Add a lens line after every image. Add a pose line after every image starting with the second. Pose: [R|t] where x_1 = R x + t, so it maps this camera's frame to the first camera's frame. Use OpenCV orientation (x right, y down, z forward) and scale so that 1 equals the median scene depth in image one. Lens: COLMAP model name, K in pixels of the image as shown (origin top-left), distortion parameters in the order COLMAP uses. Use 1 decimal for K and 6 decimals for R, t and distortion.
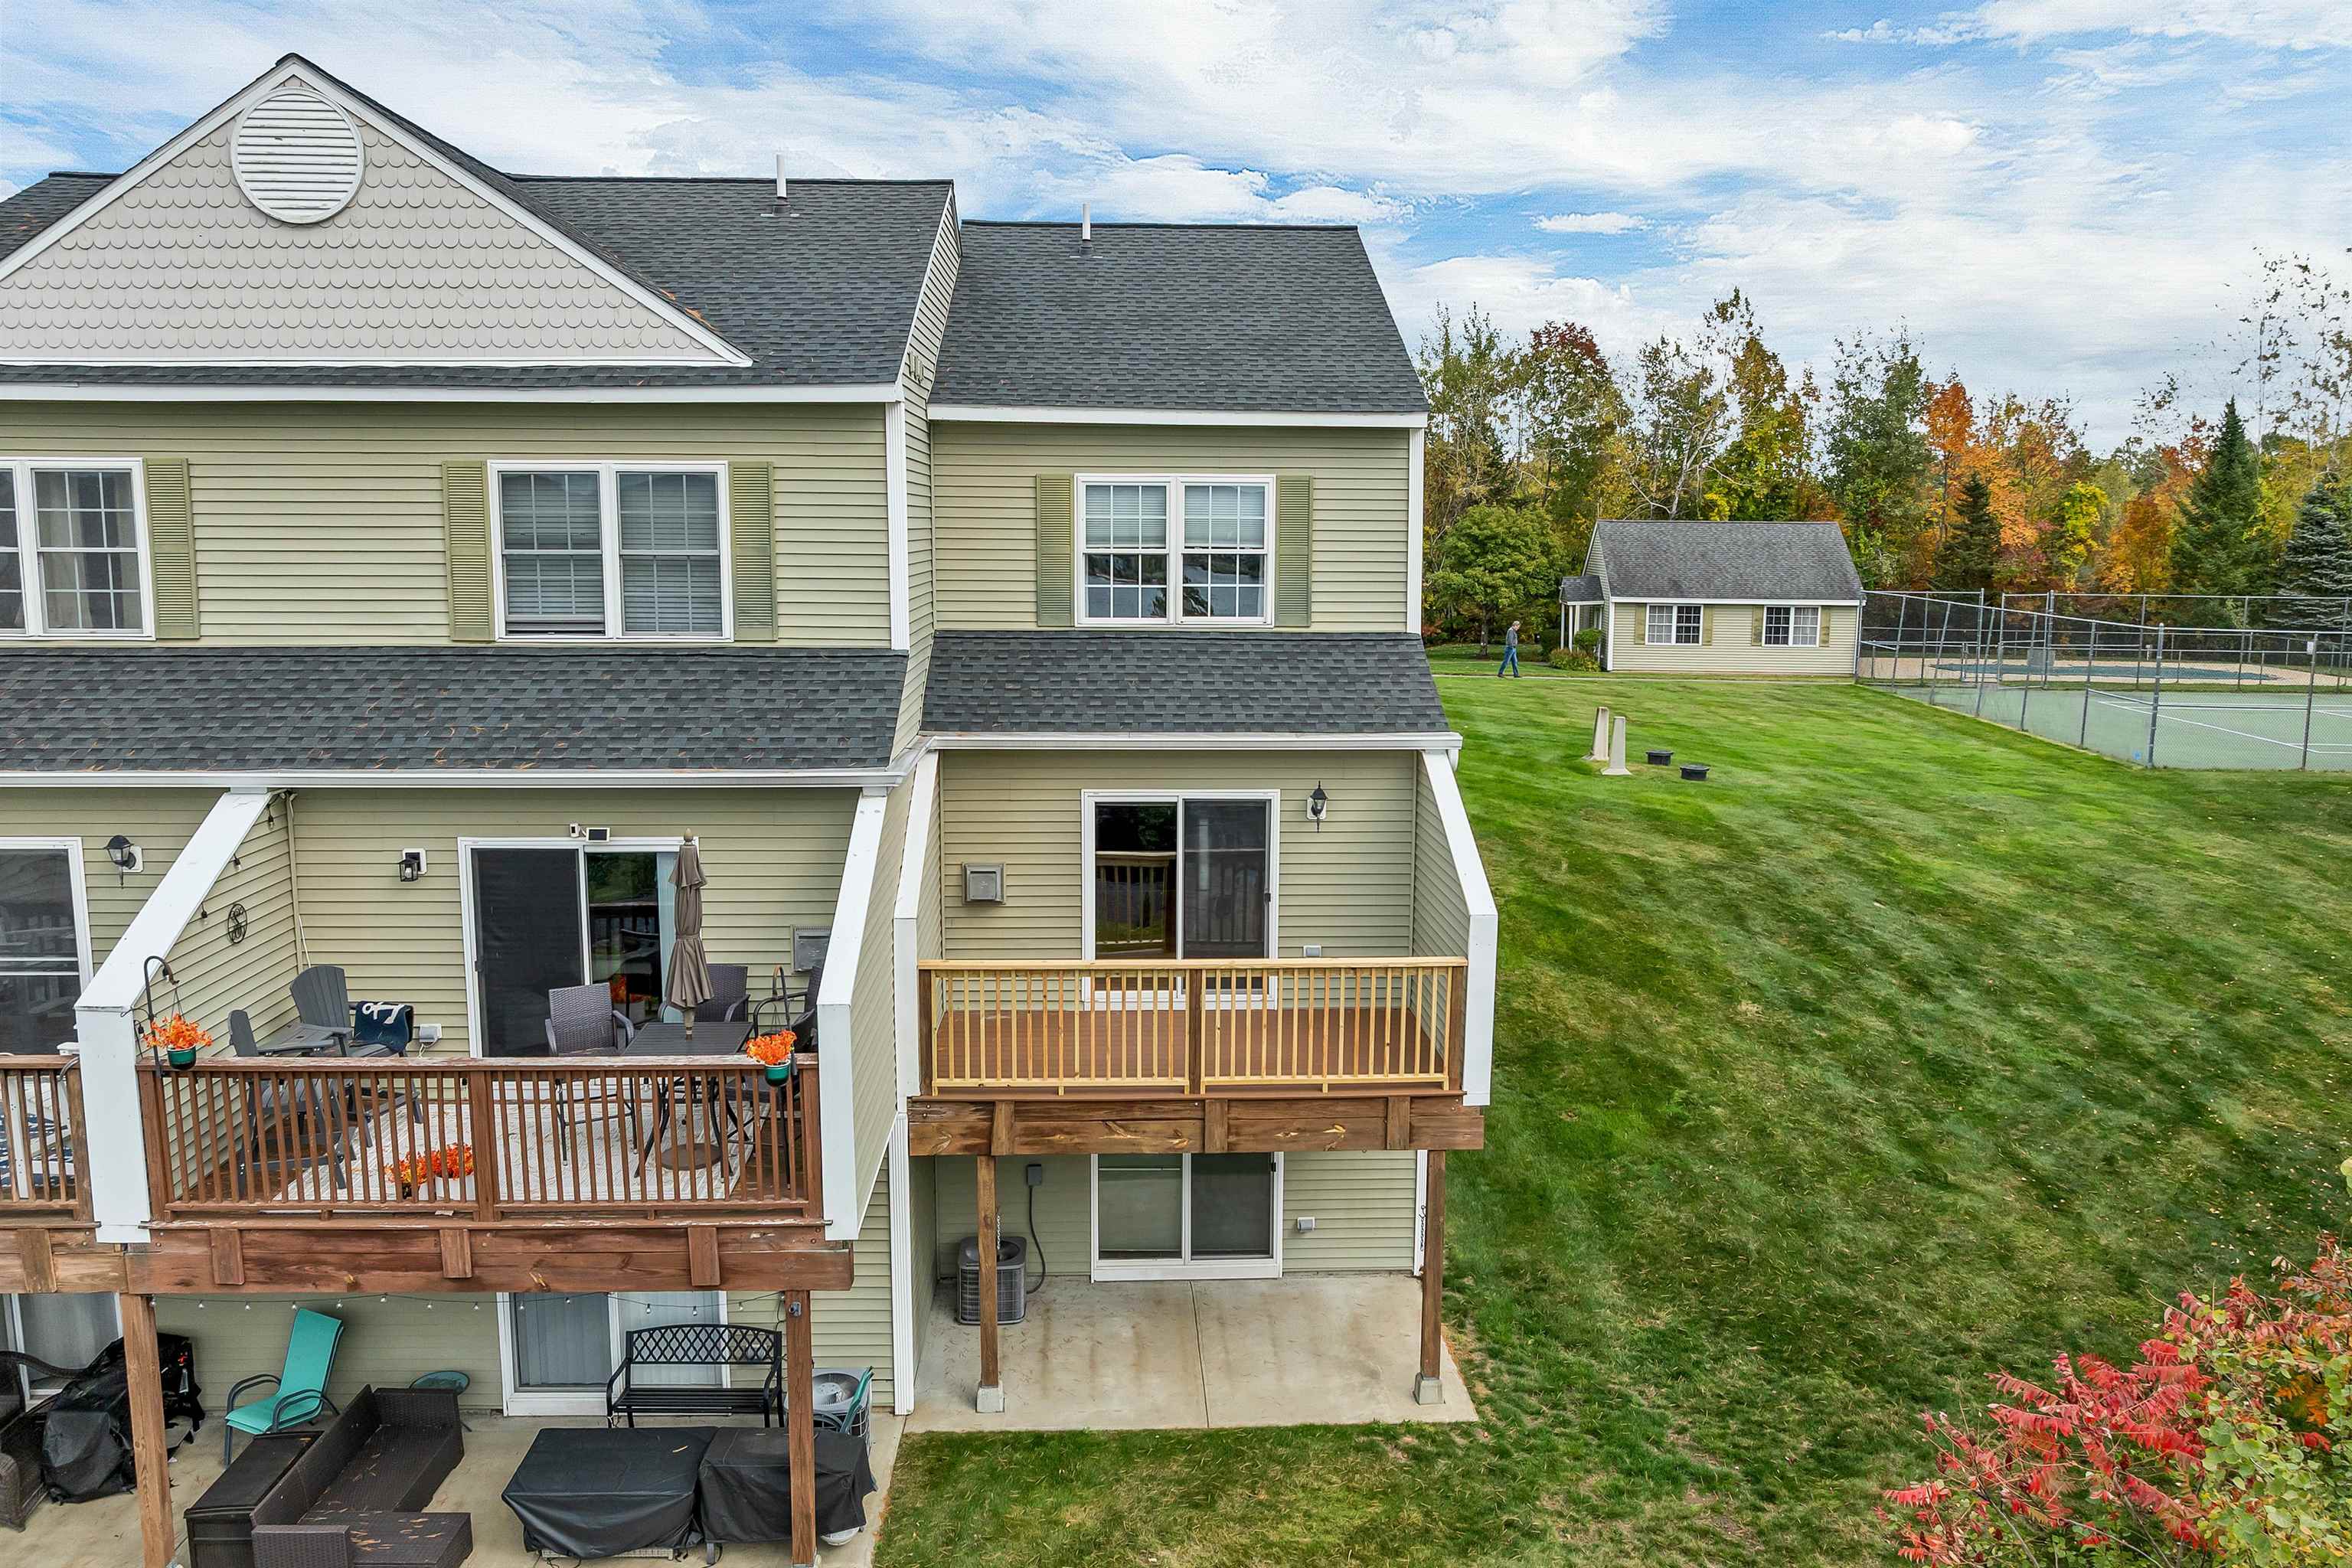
lens RADIAL K [[1693.0, 0, 1180.7], [0, 1693.0, 779.3], [0, 0, 1]] dist [-0.038676, -0.001742]
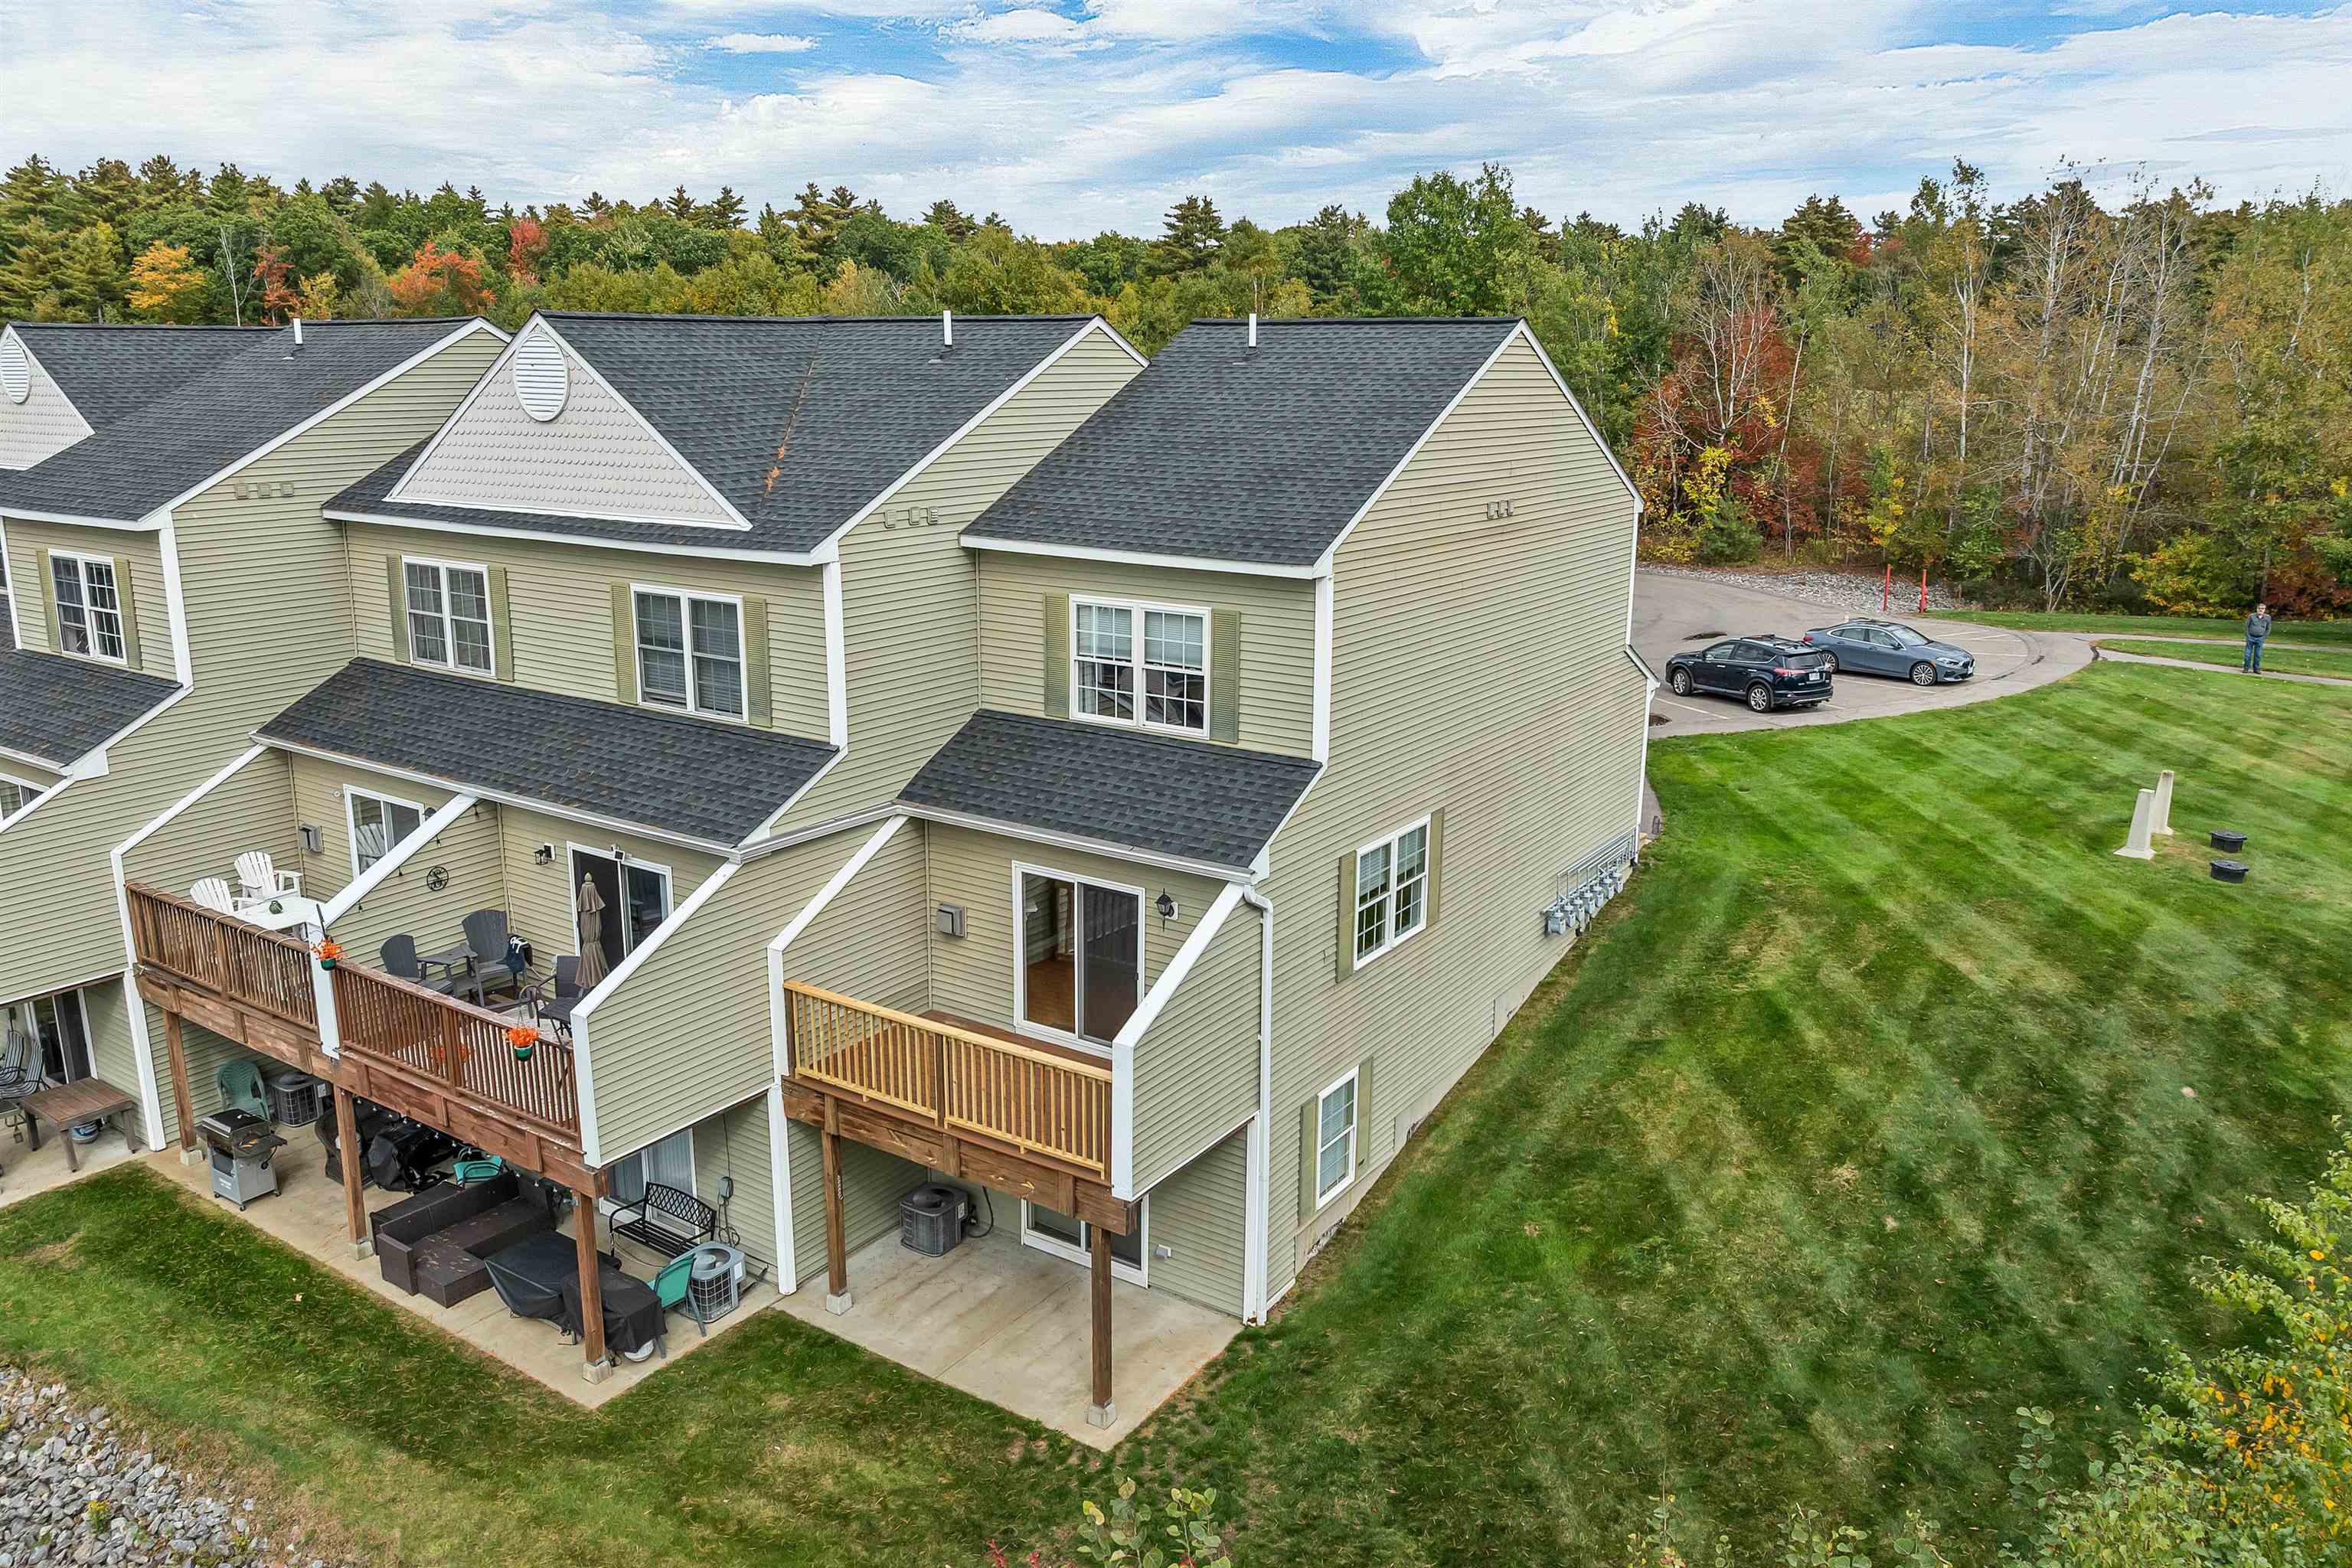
lens RADIAL K [[1693.0, 0, 1180.7], [0, 1693.0, 779.3], [0, 0, 1]] dist [-0.038676, -0.001742]
pose [[0.806029, 0.141468, -0.574721, 0.835601], [-0.089486, 0.988981, 0.117937, -0.235494], [0.585072, -0.043631, 0.809807, 0.084001]]
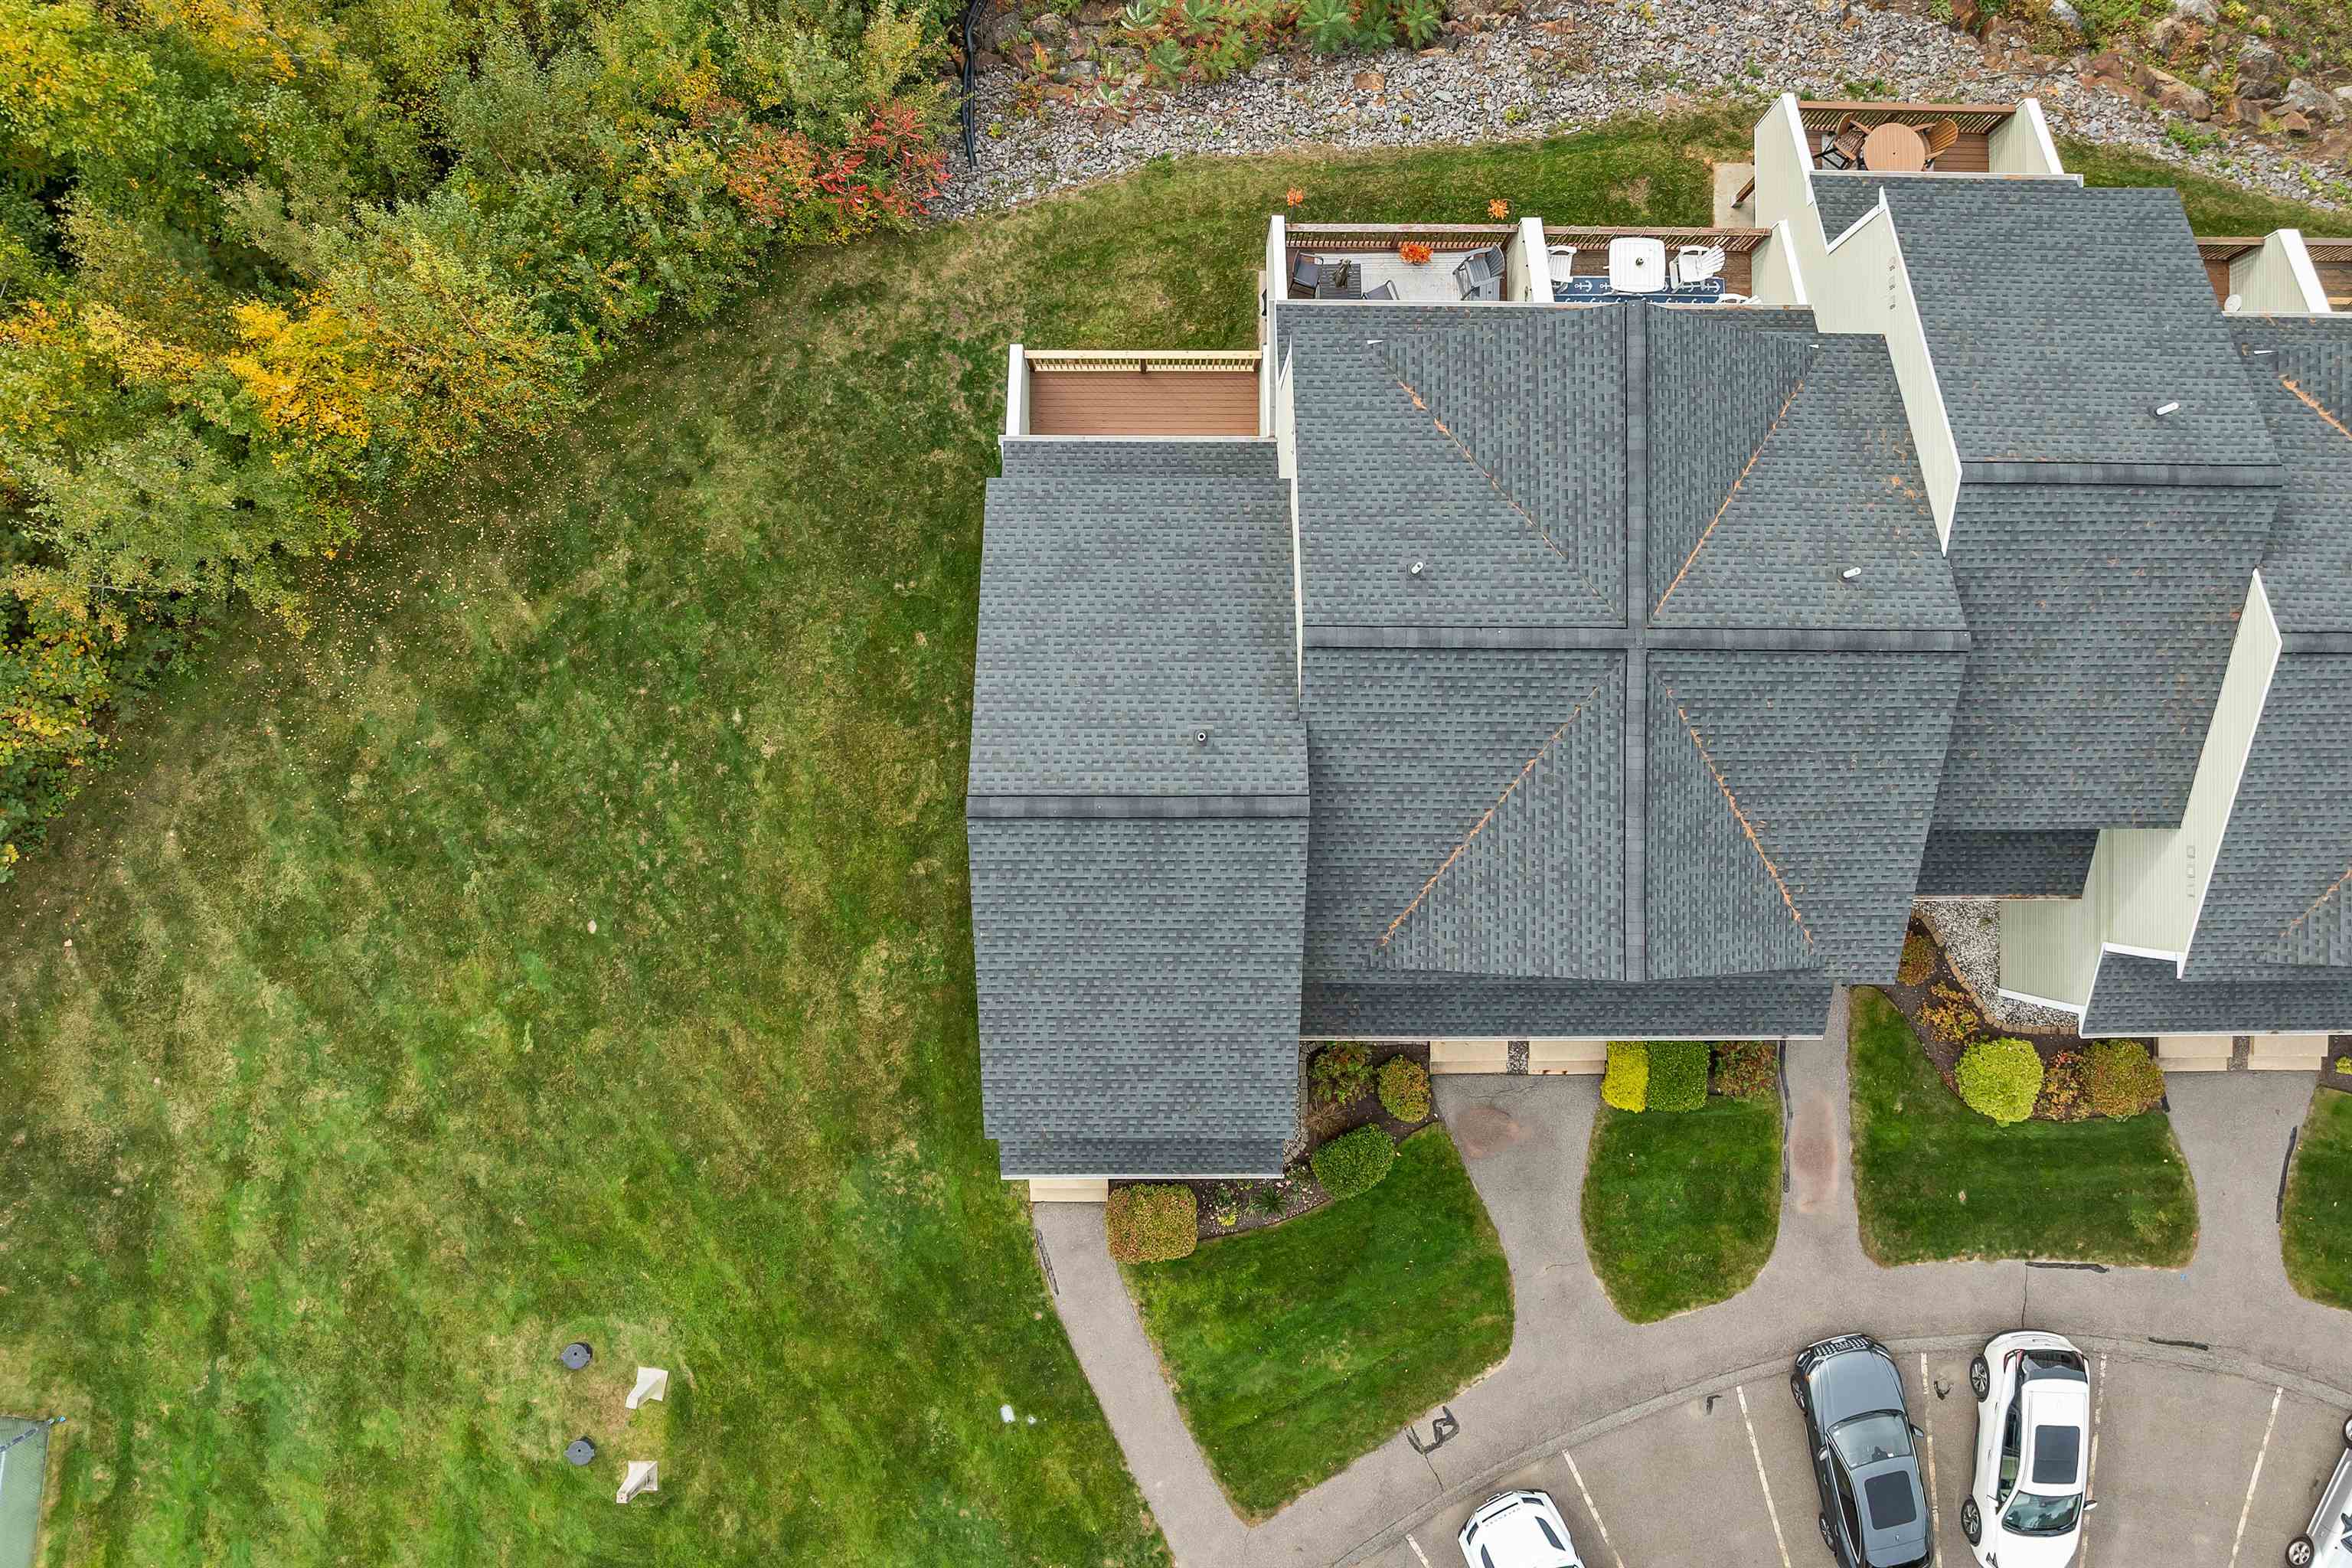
lens RADIAL K [[1693.0, 0, 1180.7], [0, 1693.0, 779.3], [0, 0, 1]] dist [-0.038676, -0.001742]
pose [[-0.998675, -0.047452, -0.019911, -0.022012], [-0.013861, -0.124566, 0.992115, -2.199150], [-0.049558, 0.991076, 0.123743, 1.257163]]
